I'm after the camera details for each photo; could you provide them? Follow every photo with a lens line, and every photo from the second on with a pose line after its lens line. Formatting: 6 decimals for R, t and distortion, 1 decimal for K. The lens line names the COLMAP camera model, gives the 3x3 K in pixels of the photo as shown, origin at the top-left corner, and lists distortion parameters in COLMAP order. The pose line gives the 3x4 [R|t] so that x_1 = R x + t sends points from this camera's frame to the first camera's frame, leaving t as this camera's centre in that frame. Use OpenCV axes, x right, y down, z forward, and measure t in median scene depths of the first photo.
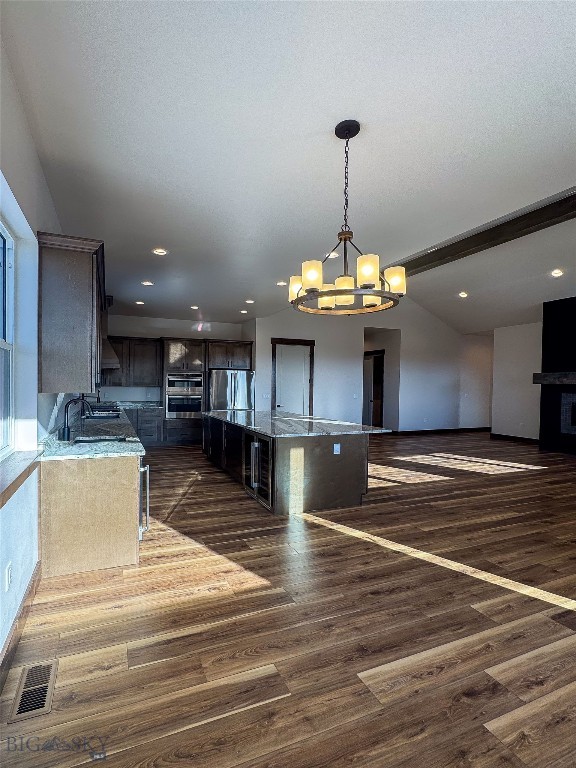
lens RADIAL K [[313.9, 0, 267.7], [0, 313.9, 386.2], [0, 0, 1]] dist [-0.002000, -0.000353]
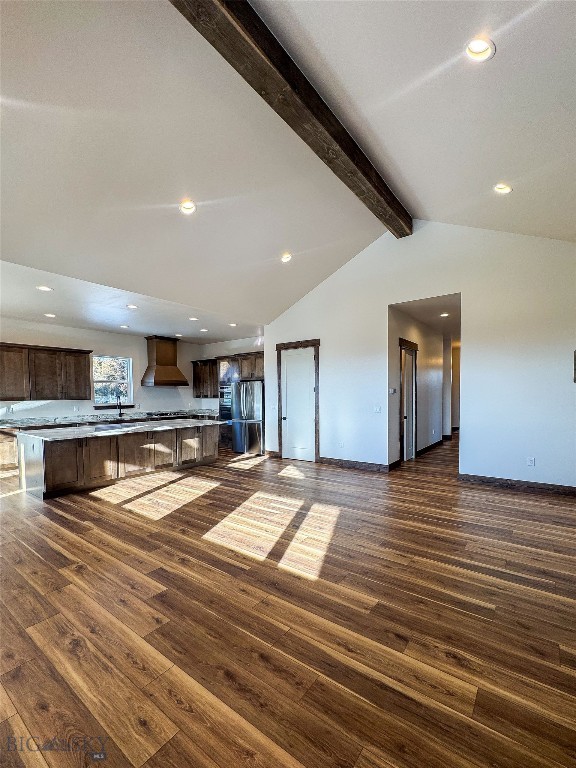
lens RADIAL K [[335.4, 0, 317.9], [0, 335.4, 407.4], [0, 0, 1]] dist [-0.000829, -0.000250]
pose [[0.594023, 0.016032, -0.804288, 0.913812], [0.010987, 0.999546, 0.028039, 0.005842], [0.804373, -0.025492, 0.593578, 0.527165]]
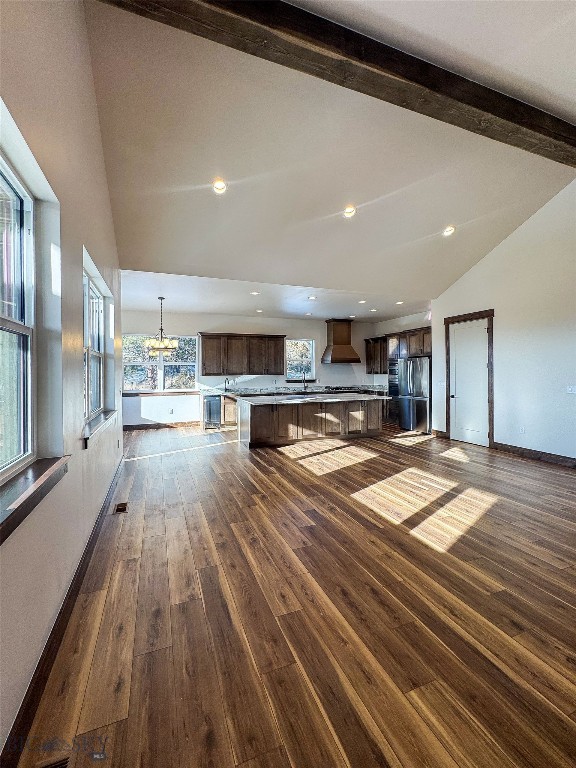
lens RADIAL K [[349.2, 0, 299.5], [0, 349.2, 371.5], [0, 0, 1]] dist [-0.000897, -0.000085]
pose [[0.065001, -0.011487, -0.997819, 0.996954], [0.002482, 0.999933, -0.011349, 0.005491], [0.997882, -0.001739, 0.065025, 0.550708]]
